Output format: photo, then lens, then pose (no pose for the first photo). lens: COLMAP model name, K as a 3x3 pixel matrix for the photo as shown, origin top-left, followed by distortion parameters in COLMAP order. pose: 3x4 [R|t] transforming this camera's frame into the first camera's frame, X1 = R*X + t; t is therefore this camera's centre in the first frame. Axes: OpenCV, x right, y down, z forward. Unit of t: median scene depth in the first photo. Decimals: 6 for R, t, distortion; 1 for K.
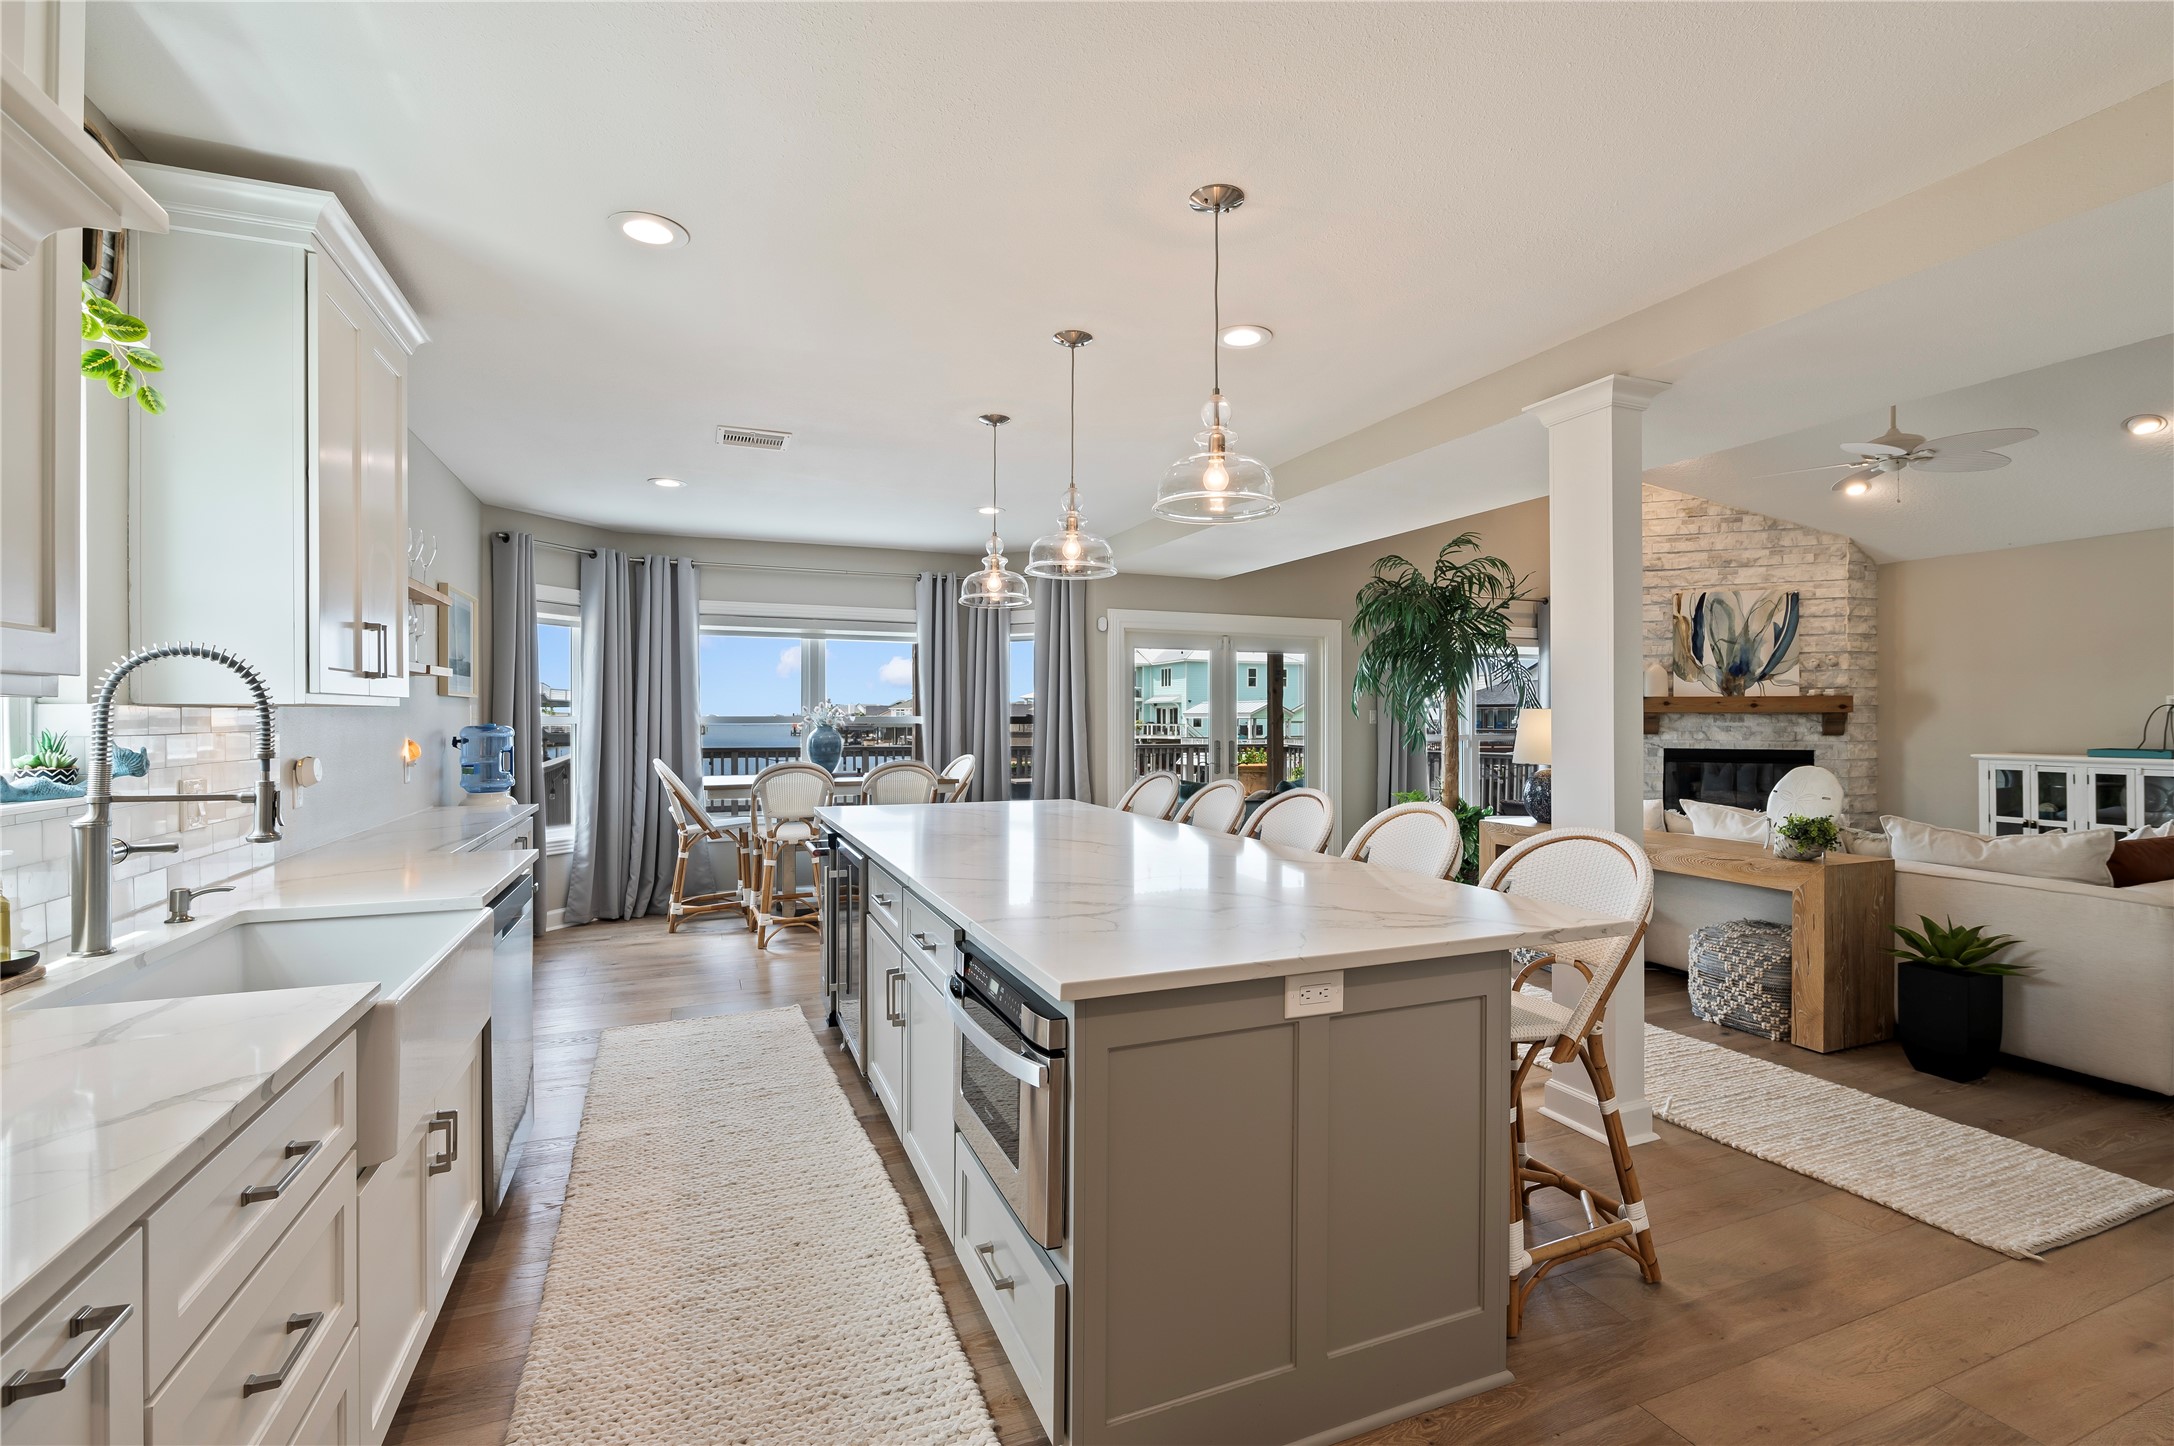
lens RADIAL K [[967.5, 0, 1060.8], [0, 967.5, 718.4], [0, 0, 1]] dist [-0.002017, -0.000997]
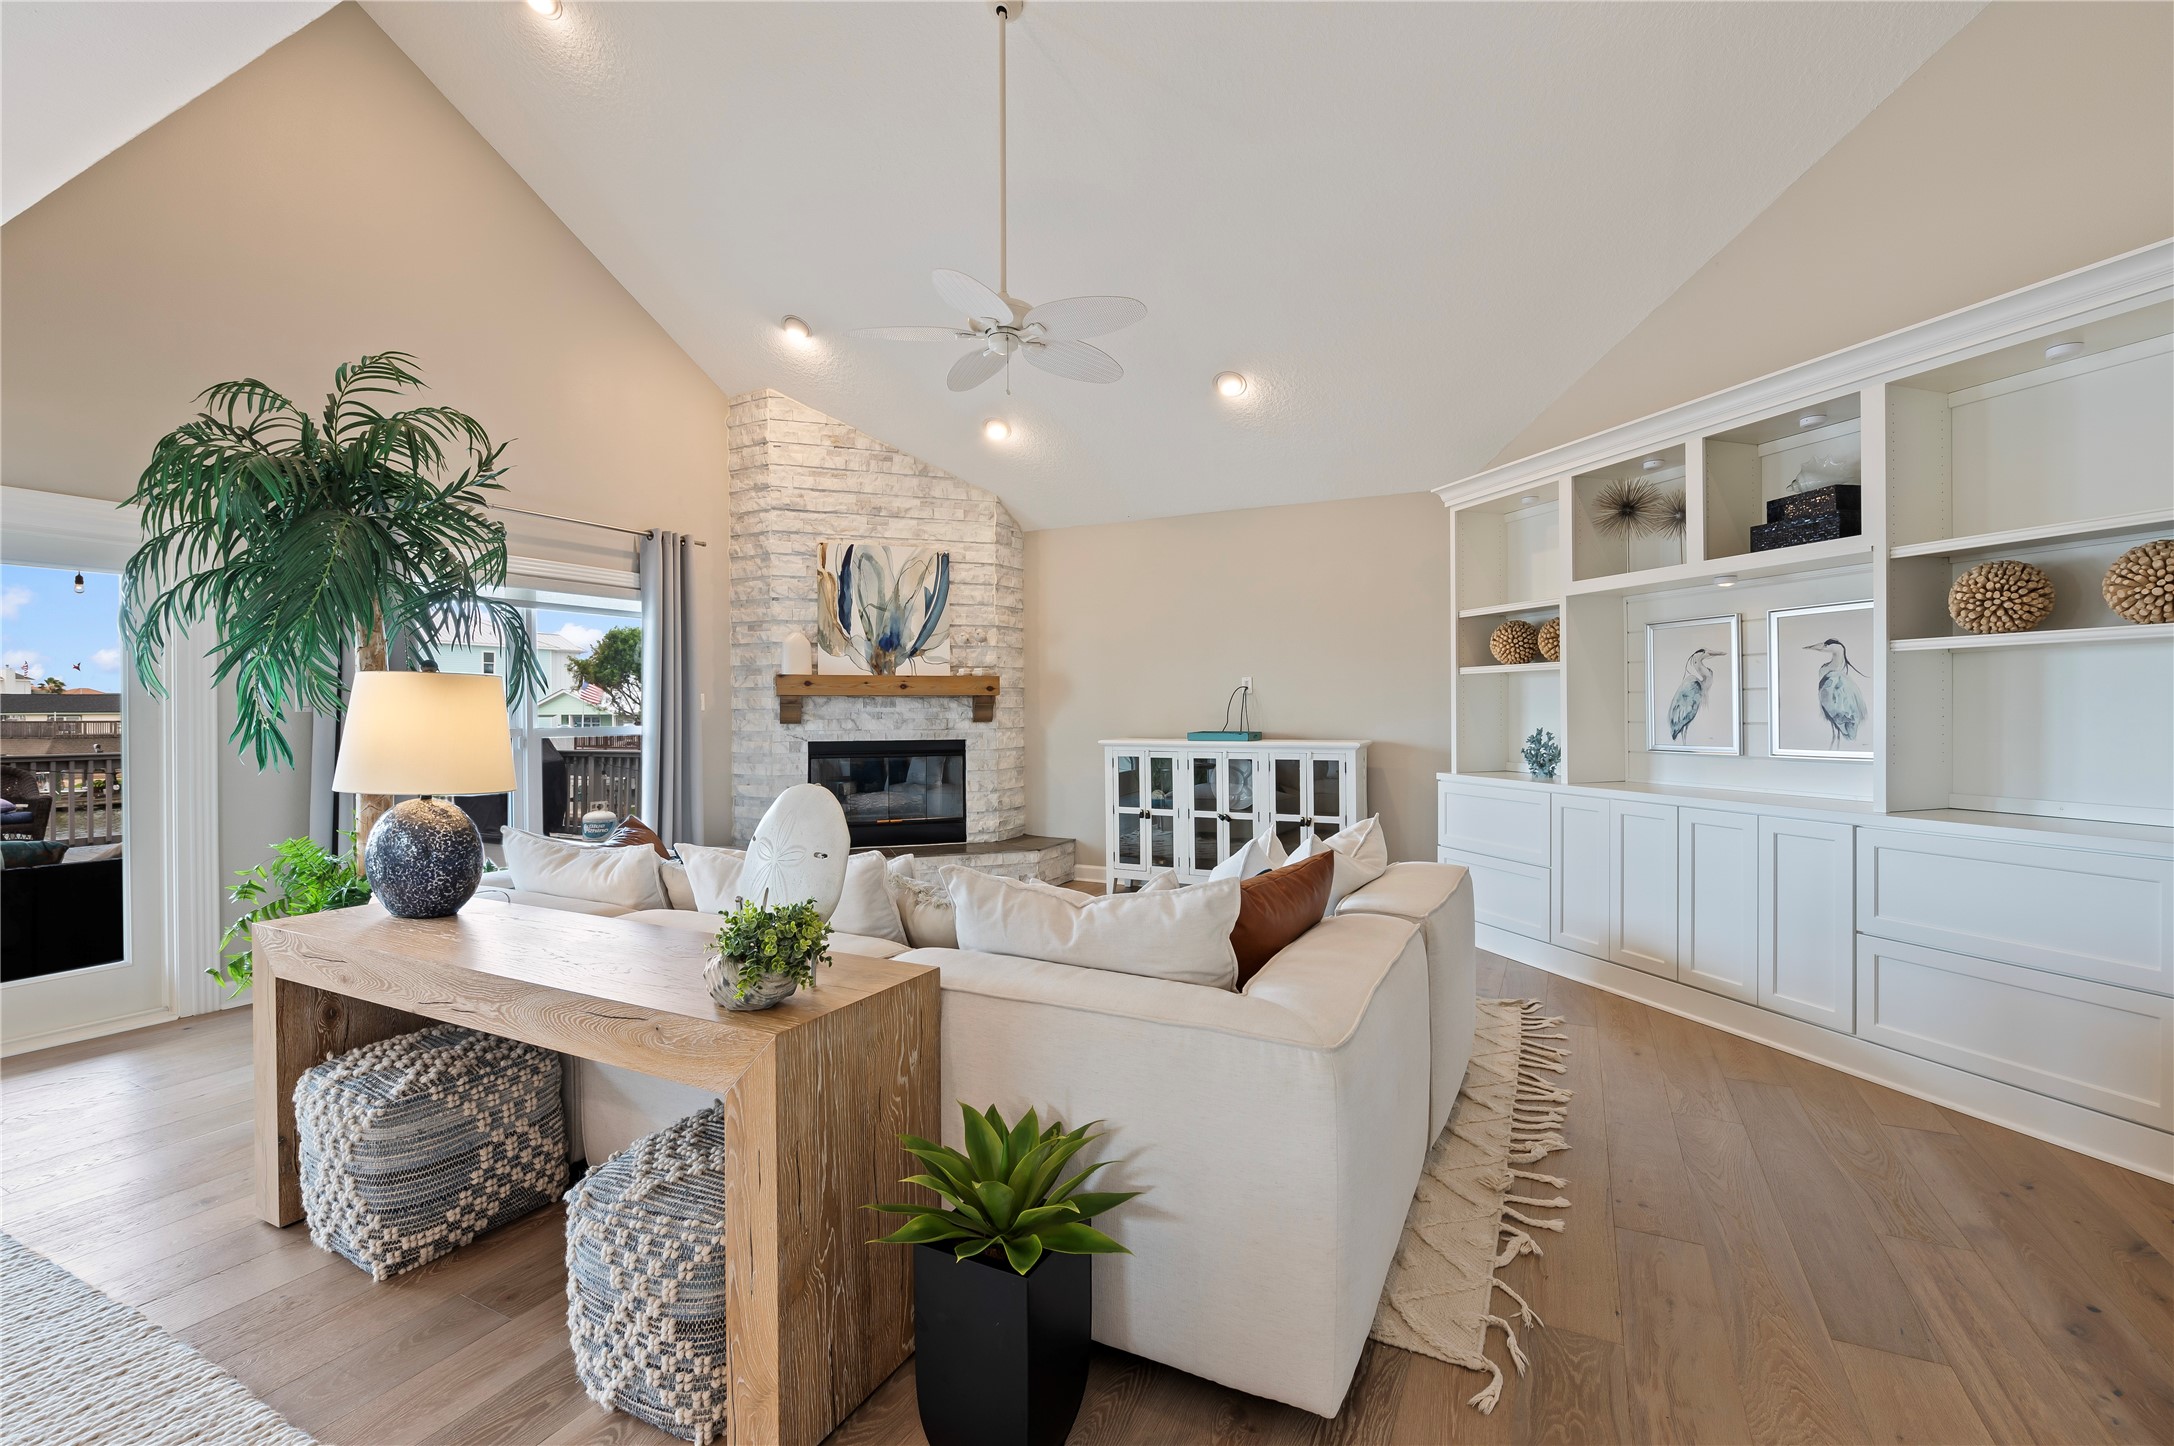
lens RADIAL K [[967.5, 0, 1086.6], [0, 967.5, 715.9], [0, 0, 1]] dist [-0.002017, -0.000997]
pose [[0.750201, -0.009127, 0.661147, 0.293552], [0.006297, 0.999958, 0.006660, 0.006794], [-0.661180, -0.000833, 0.750227, 0.285515]]
